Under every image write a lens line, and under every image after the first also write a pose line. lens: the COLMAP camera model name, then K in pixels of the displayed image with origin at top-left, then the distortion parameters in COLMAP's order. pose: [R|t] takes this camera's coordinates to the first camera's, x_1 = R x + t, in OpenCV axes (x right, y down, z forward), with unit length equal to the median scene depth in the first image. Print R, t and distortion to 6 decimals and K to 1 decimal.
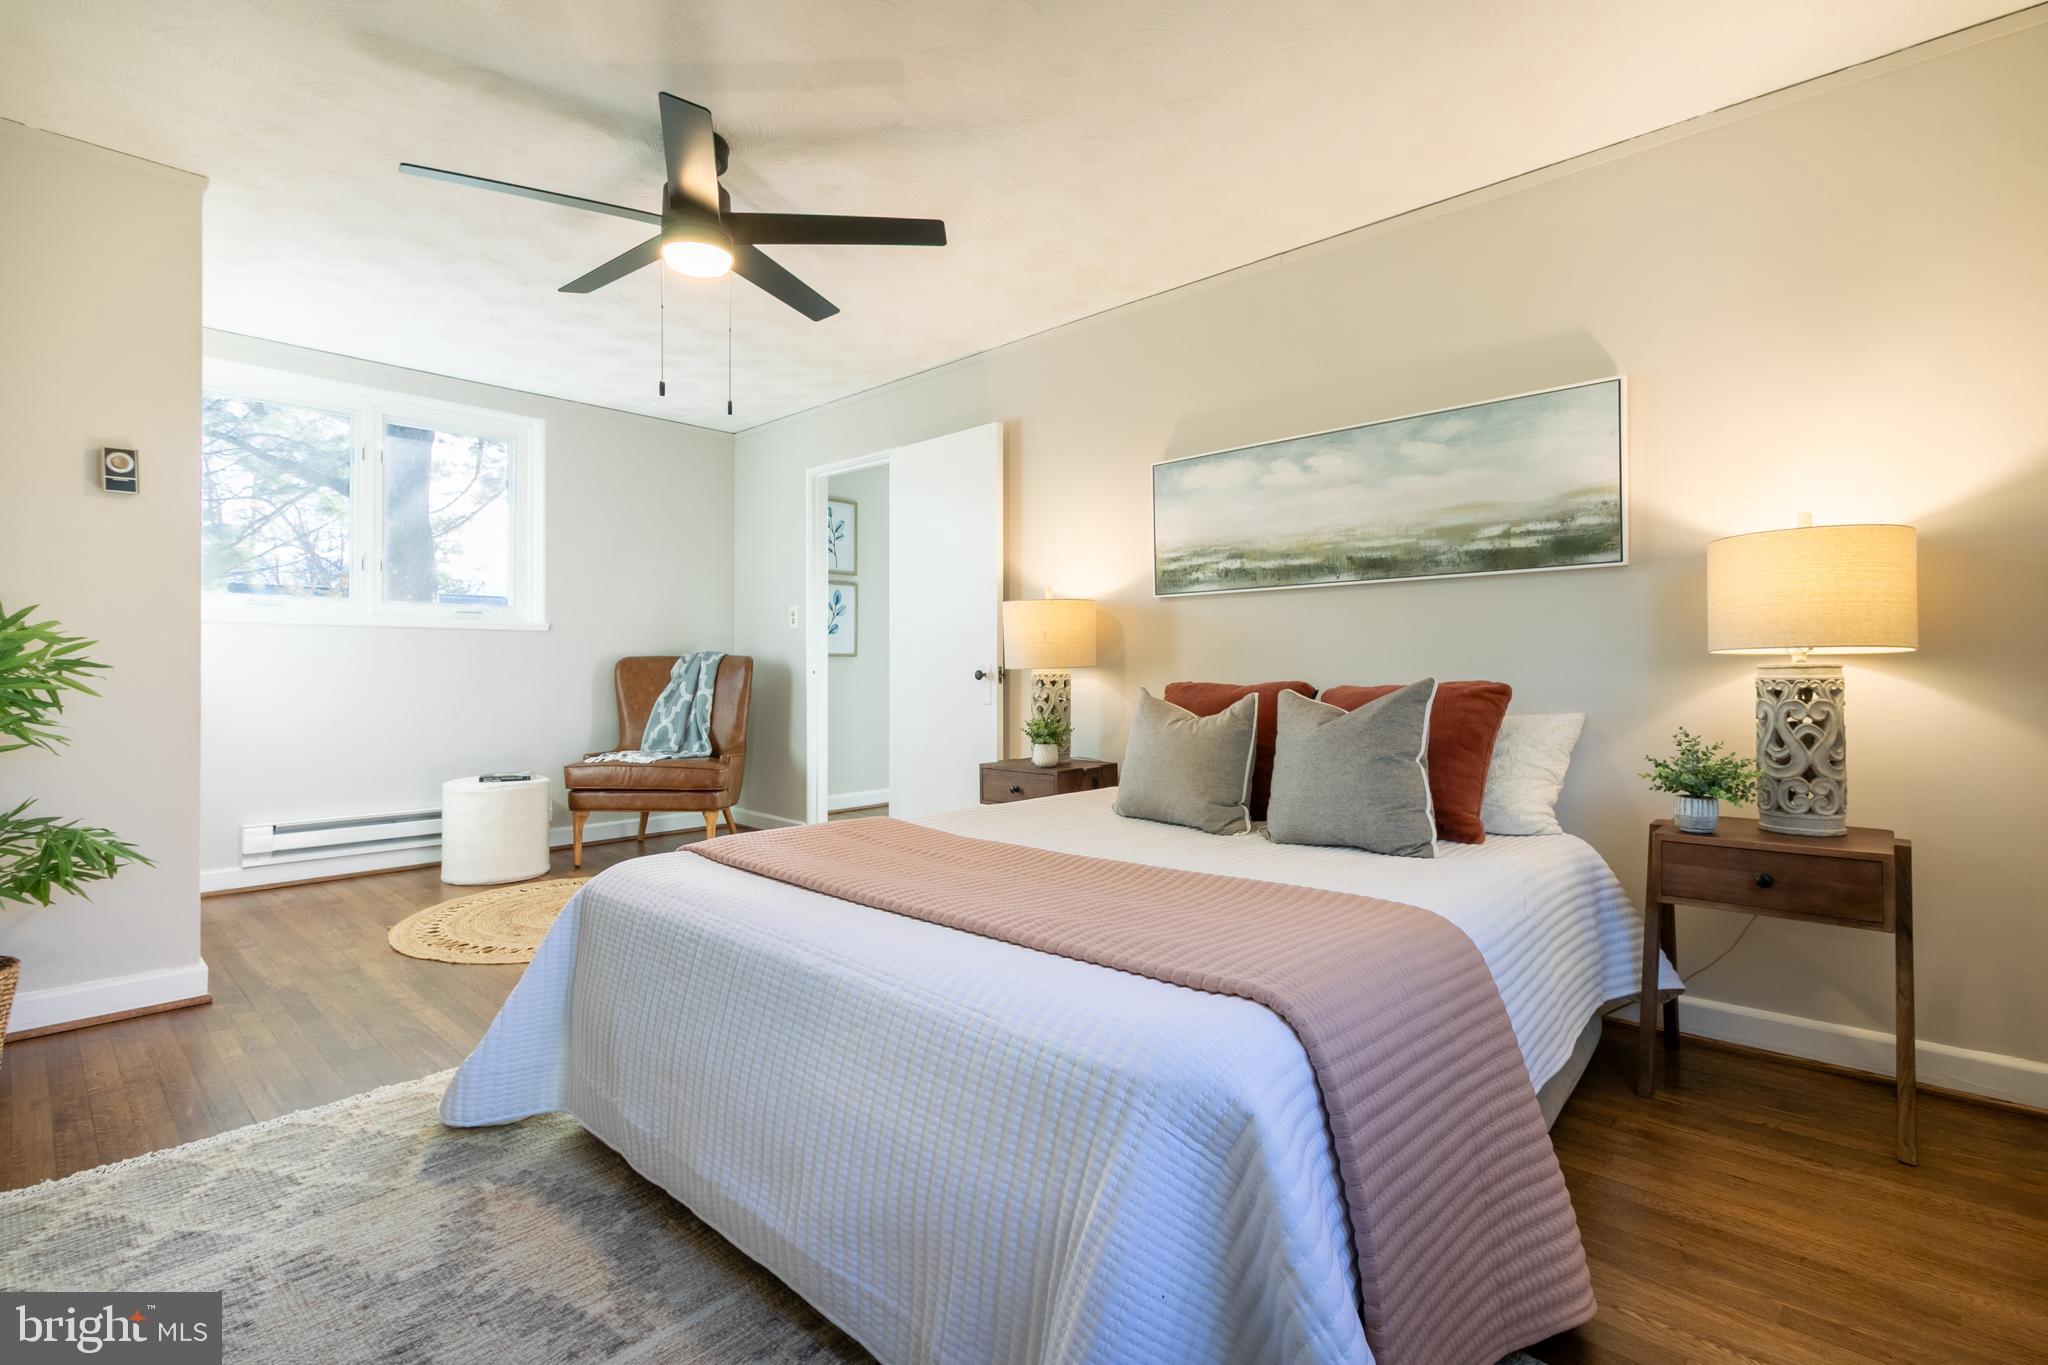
lens RADIAL K [[947.2, 0, 1015.3], [0, 947.2, 664.7], [0, 0, 1]] dist [0.000346, -0.000543]
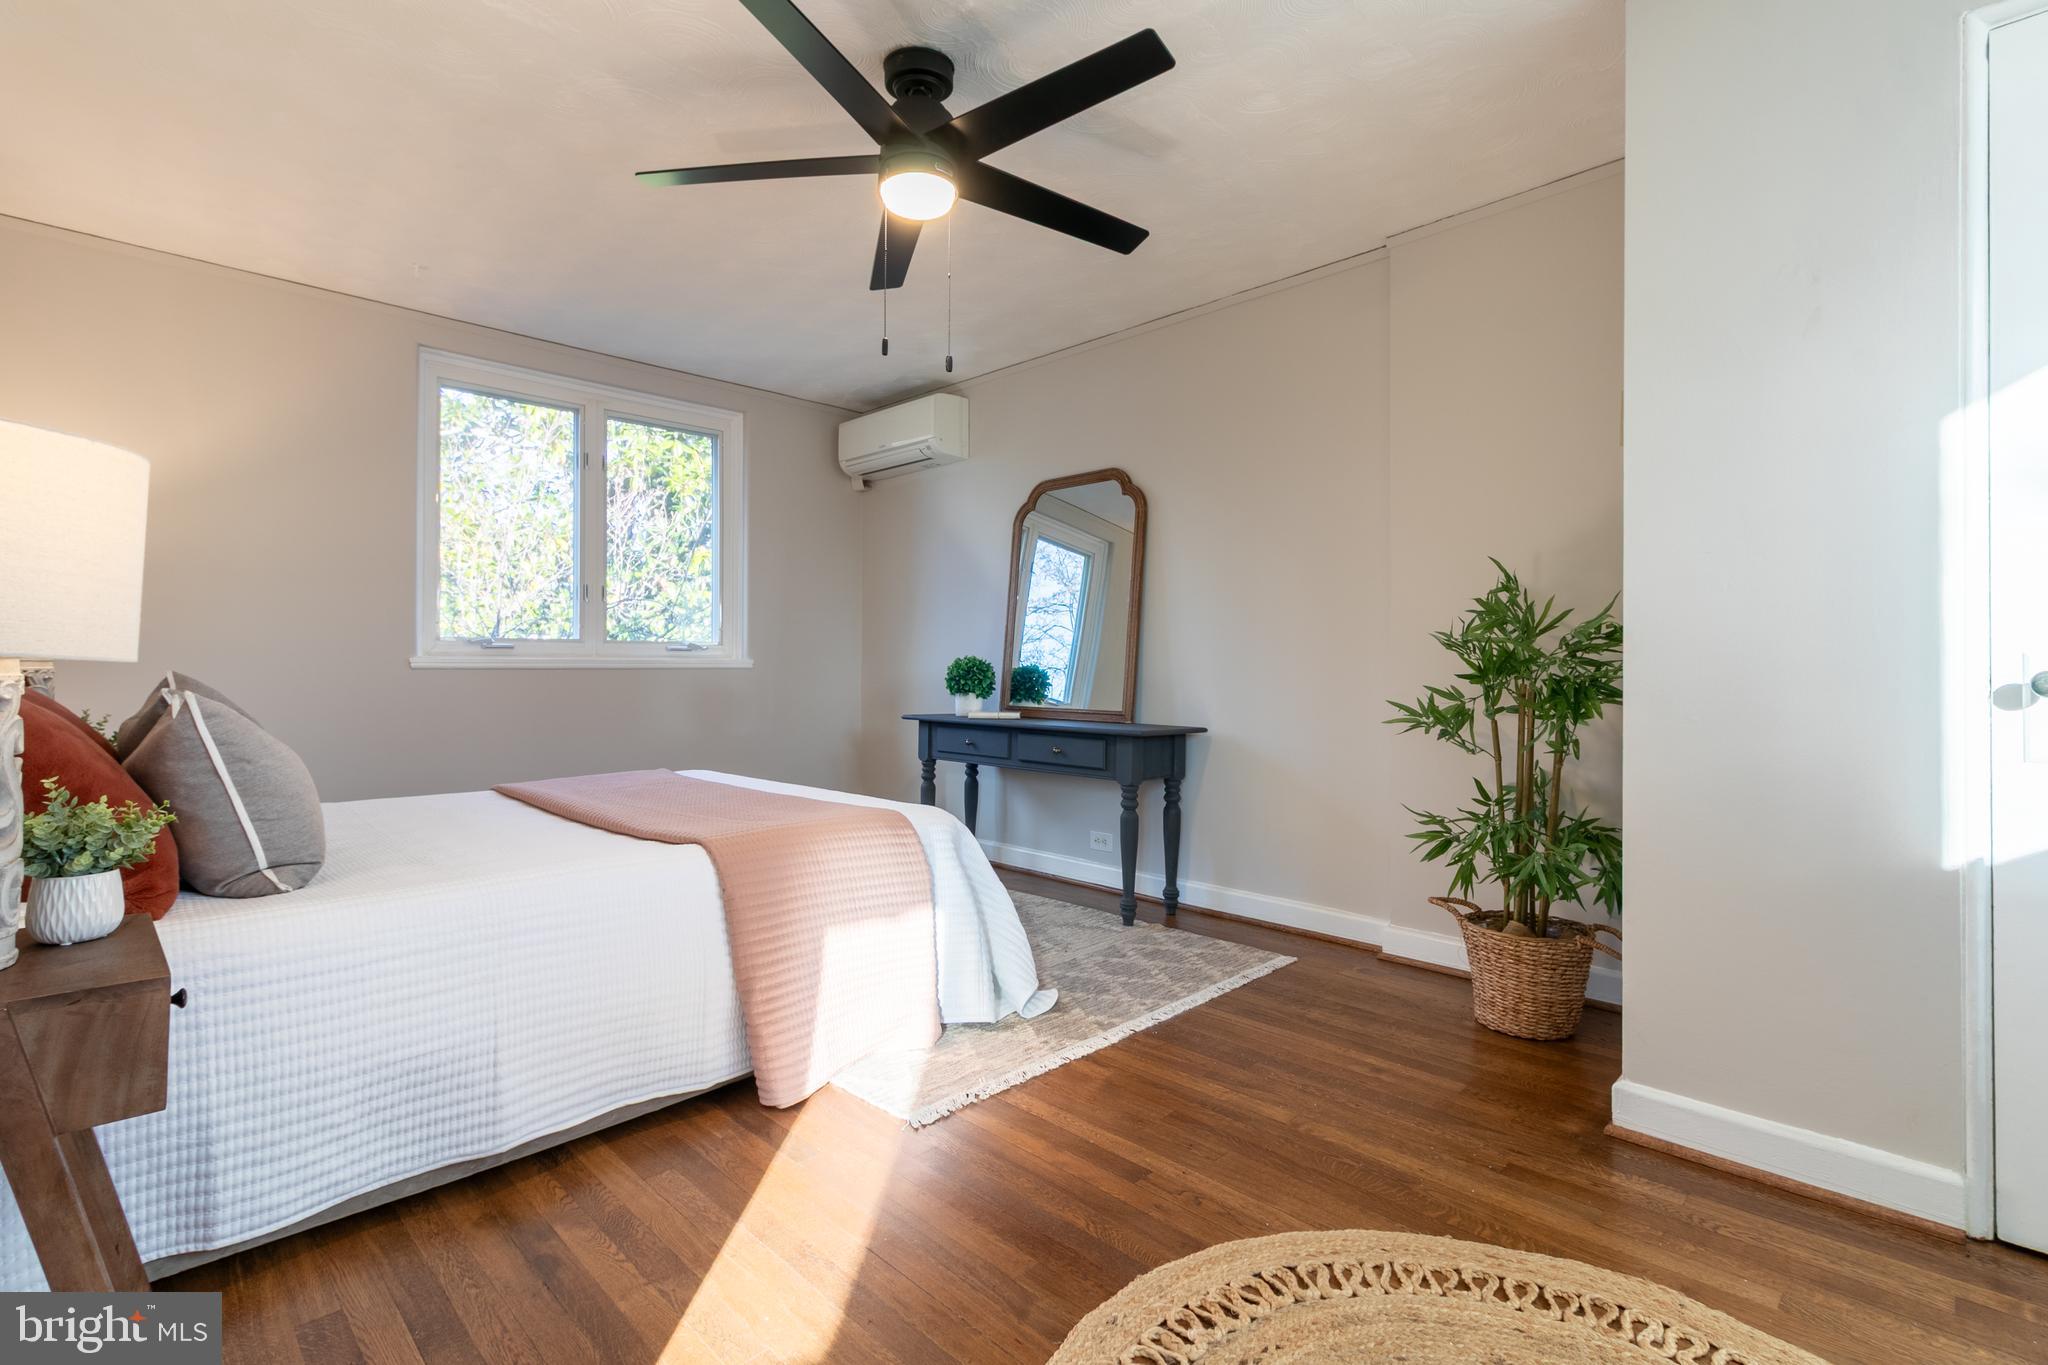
lens RADIAL K [[947.2, 0, 1015.3], [0, 947.2, 664.7], [0, 0, 1]] dist [0.000346, -0.000543]
pose [[-0.999205, -0.004741, 0.039580, -0.375663], [-0.005064, 0.999955, -0.008051, 0.007493], [-0.039540, -0.008245, -0.999184, 1.518657]]
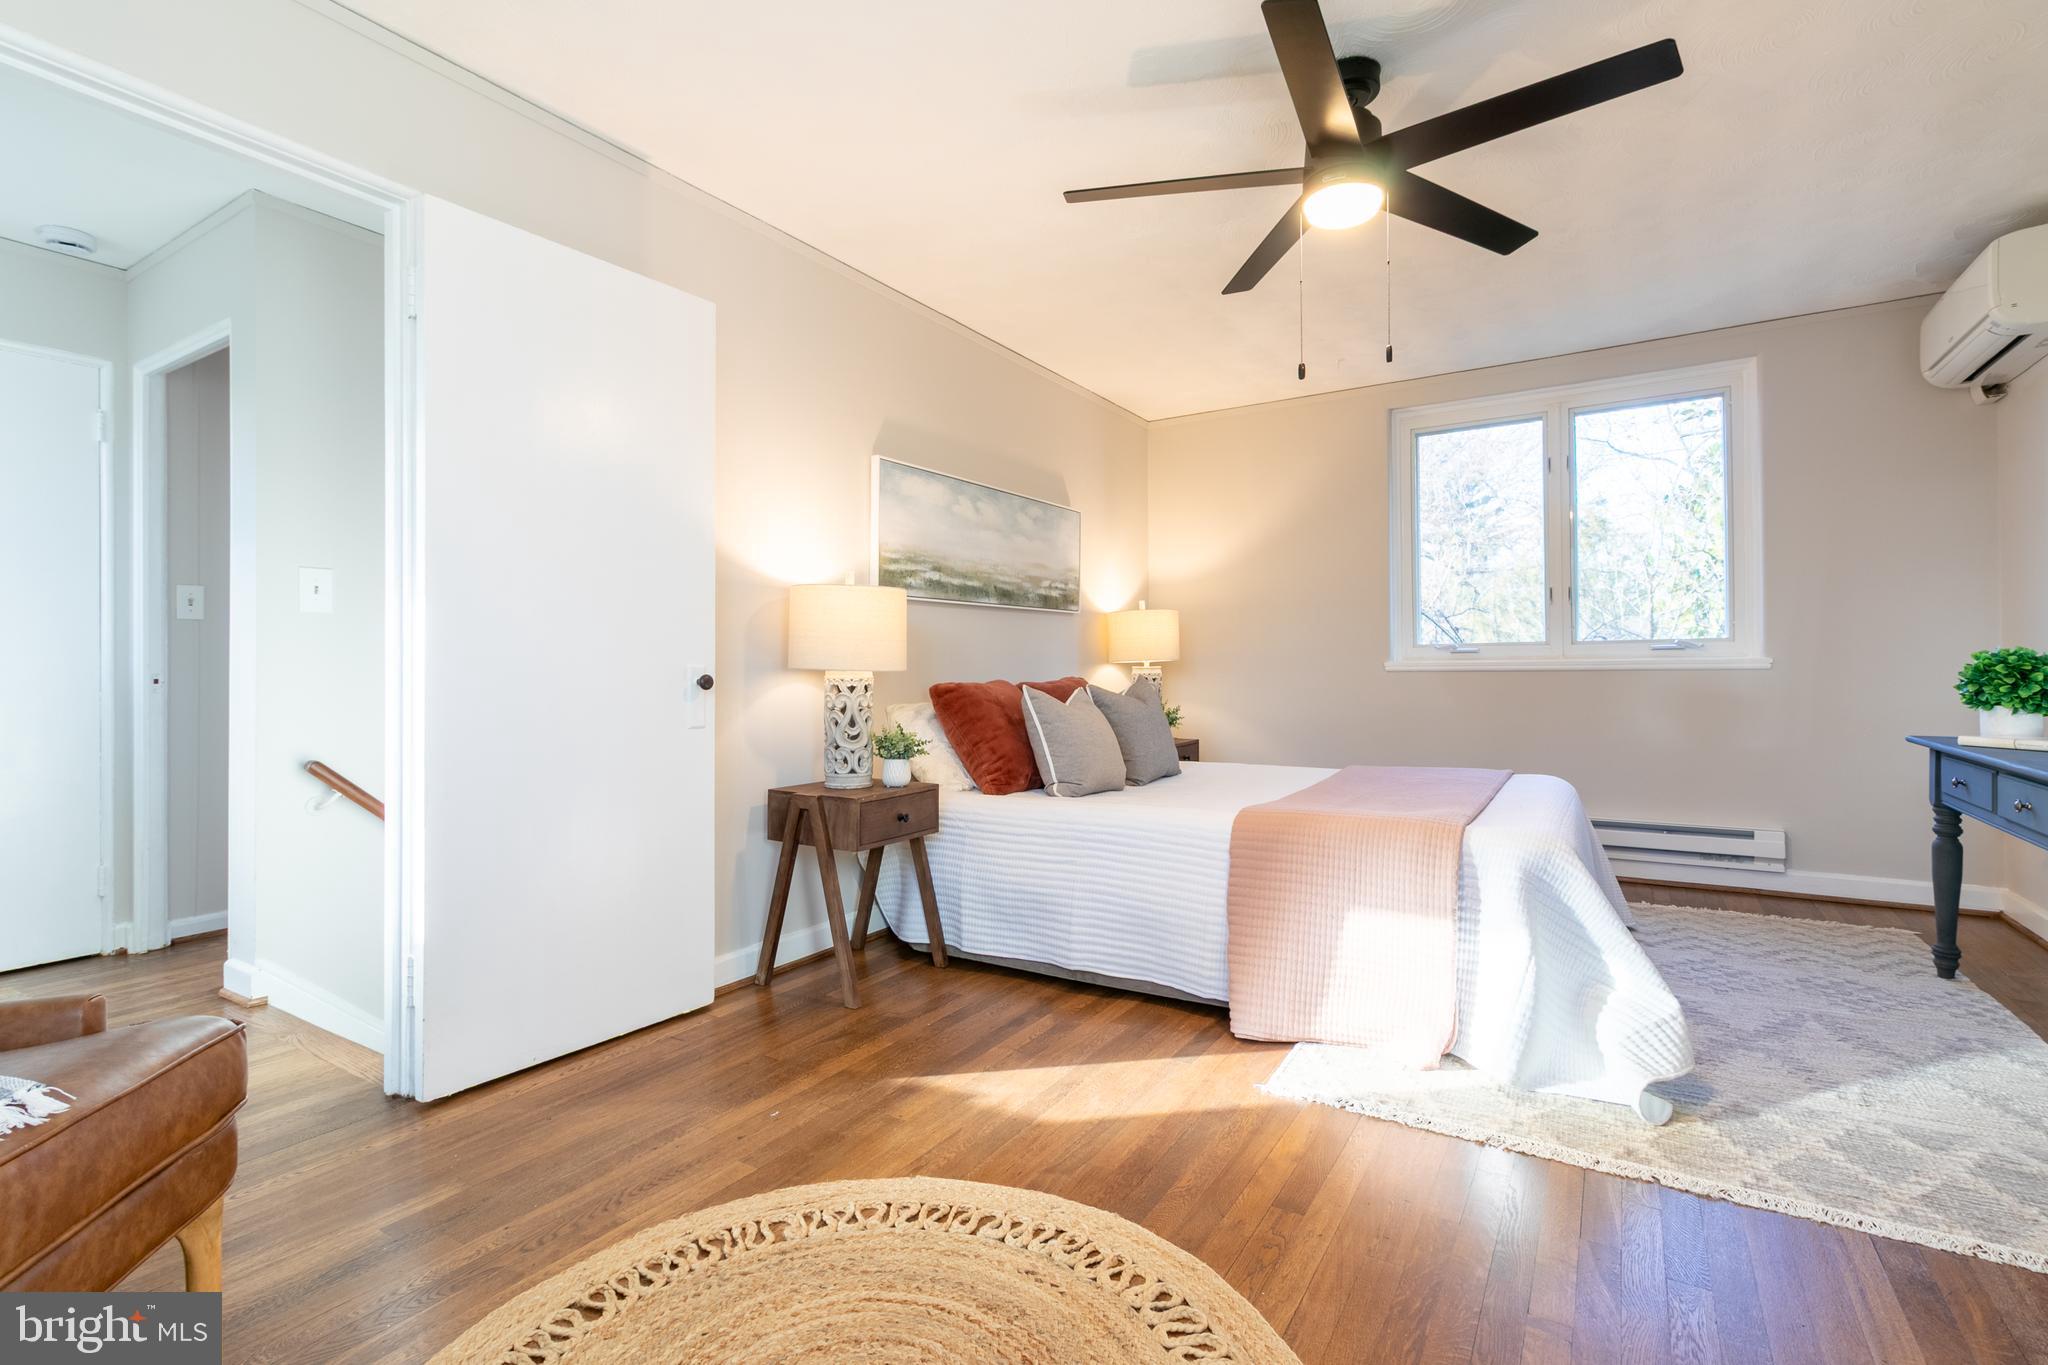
lens RADIAL K [[947.2, 0, 1015.3], [0, 947.2, 664.7], [0, 0, 1]] dist [0.000346, -0.000543]
pose [[-0.184015, 0.005521, 0.982908, -0.935631], [0.001171, 0.999985, -0.005397, 0.003687], [-0.982923, 0.000158, -0.184018, 1.193024]]
